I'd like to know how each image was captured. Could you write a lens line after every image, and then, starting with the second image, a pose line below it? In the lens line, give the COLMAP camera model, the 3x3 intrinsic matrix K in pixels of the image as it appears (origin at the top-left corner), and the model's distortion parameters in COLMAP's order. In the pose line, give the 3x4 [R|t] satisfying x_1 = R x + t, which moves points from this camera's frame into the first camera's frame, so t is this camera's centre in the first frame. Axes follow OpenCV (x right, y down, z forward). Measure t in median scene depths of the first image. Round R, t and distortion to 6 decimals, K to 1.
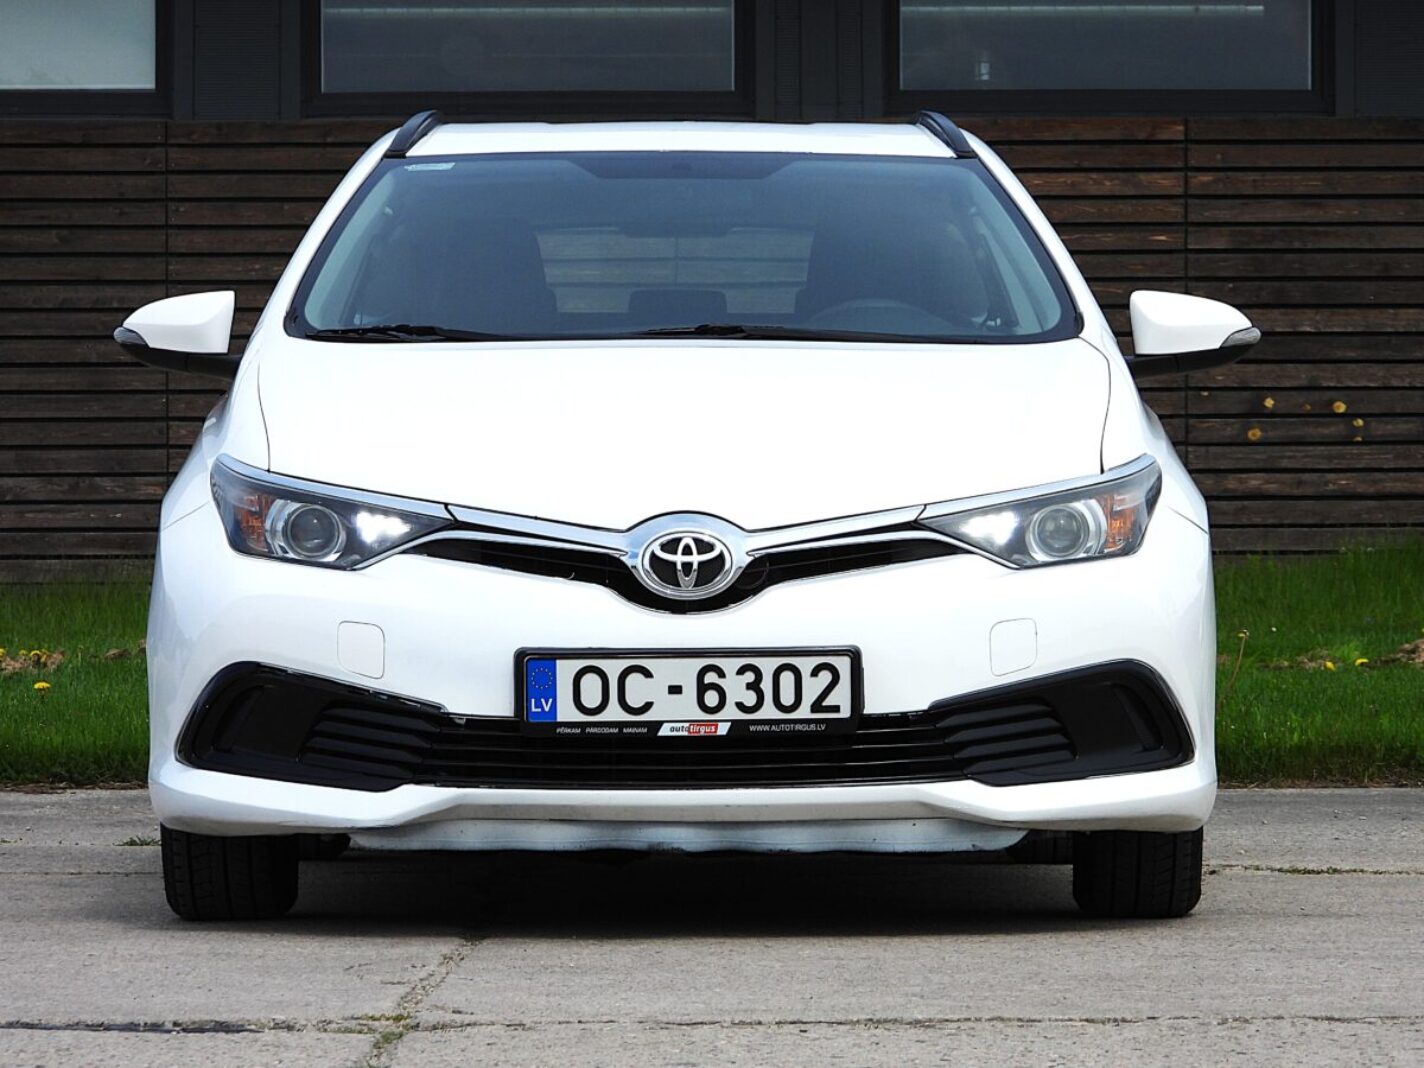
lens RADIAL K [[7696.2, 0, 712.0], [0, 7696.2, 534.0], [0, 0, 1]] dist [0.065092, -3.576297]
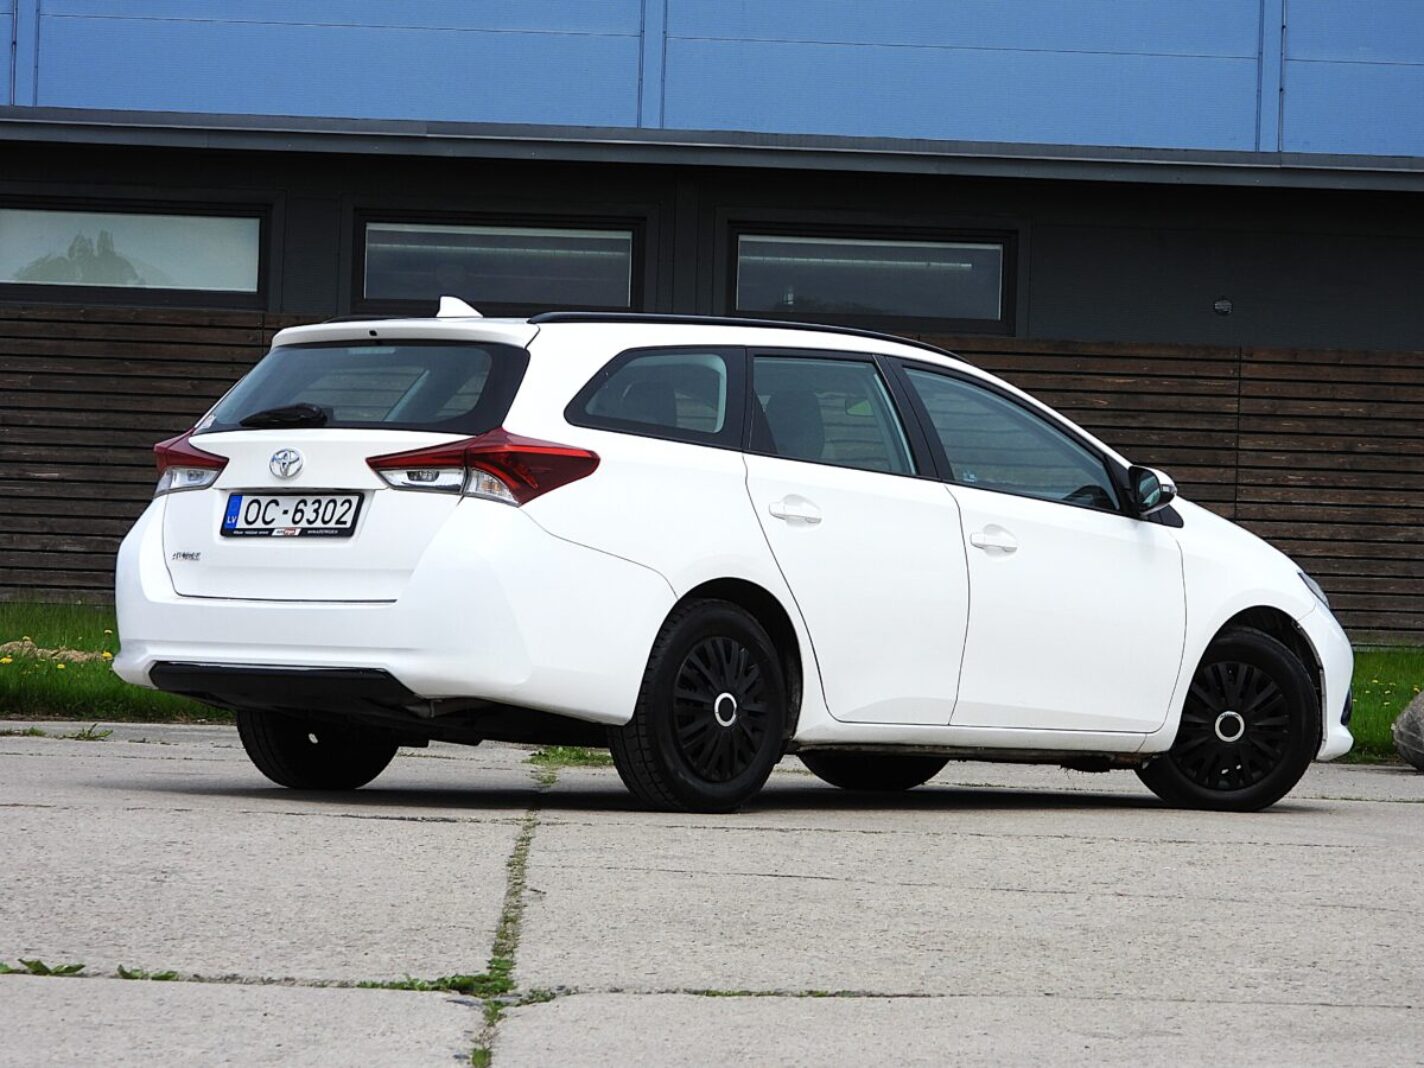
lens RADIAL K [[5734.8, 0, 712.0], [0, 5734.8, 534.0], [0, 0, 1]] dist [0.037620, 1.369245]
pose [[0.998944, 0.035779, 0.028813, -0.012316], [-0.035411, 0.999286, -0.013190, 0.002948], [-0.029264, 0.012156, 0.999498, -0.157613]]
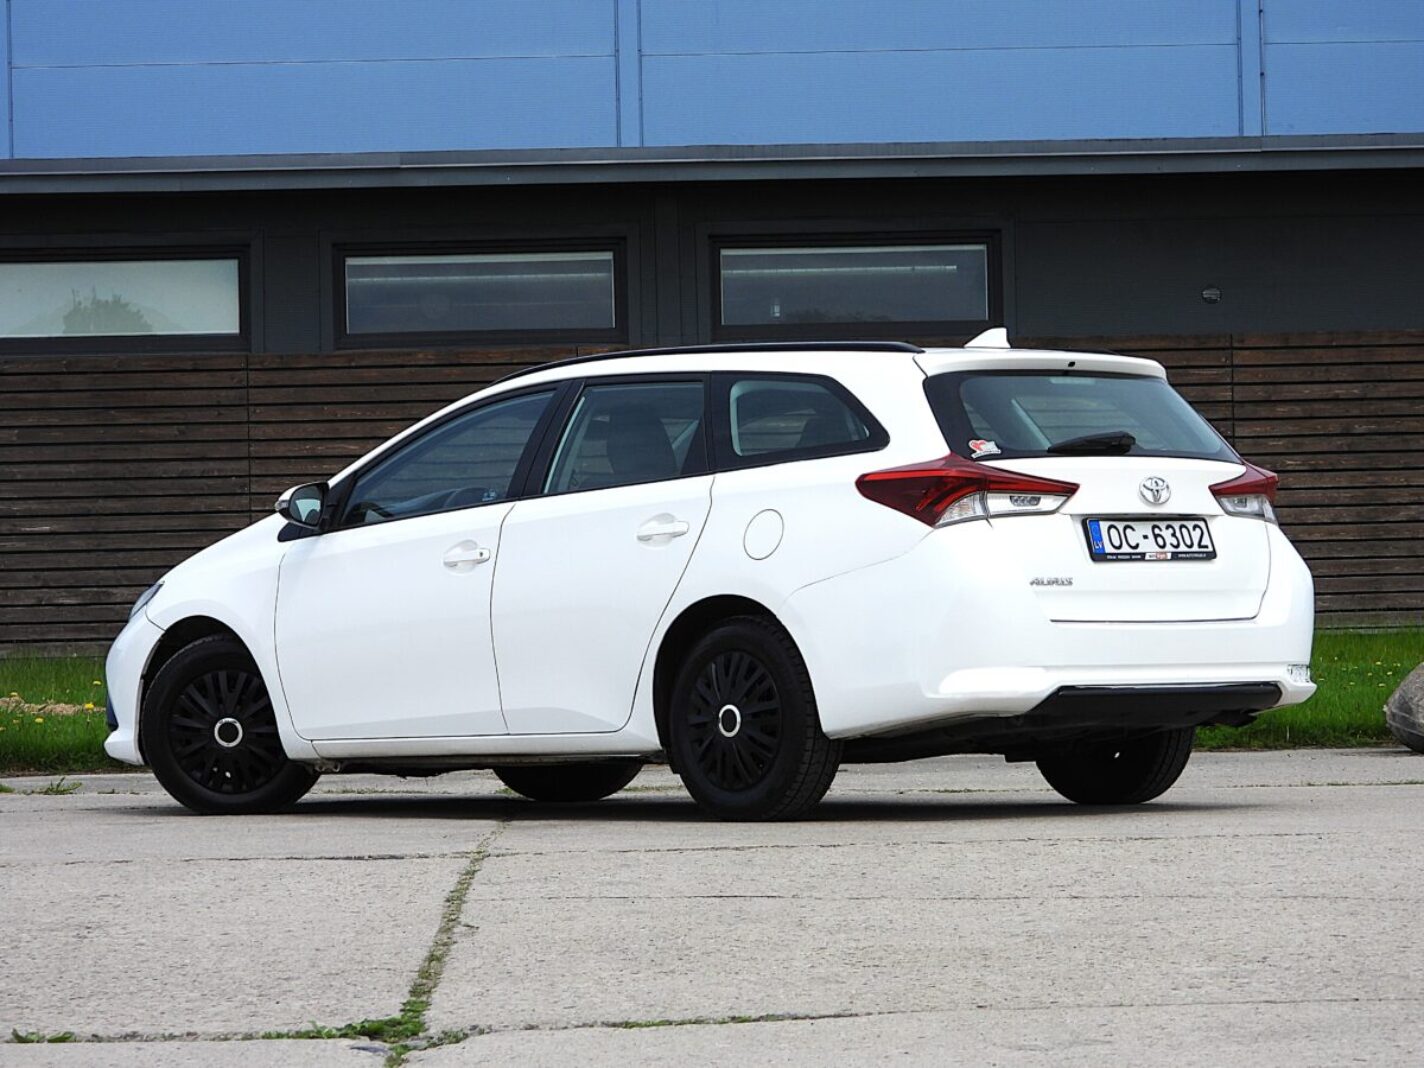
lens RADIAL K [[5693.5, 0, 712.0], [0, 5693.5, 534.0], [0, 0, 1]] dist [0.027464, 1.683581]
pose [[0.999597, -0.018808, 0.021252, -0.002694], [0.019163, 0.999678, -0.016652, 0.003210], [-0.020932, 0.017052, 0.999635, -0.141596]]
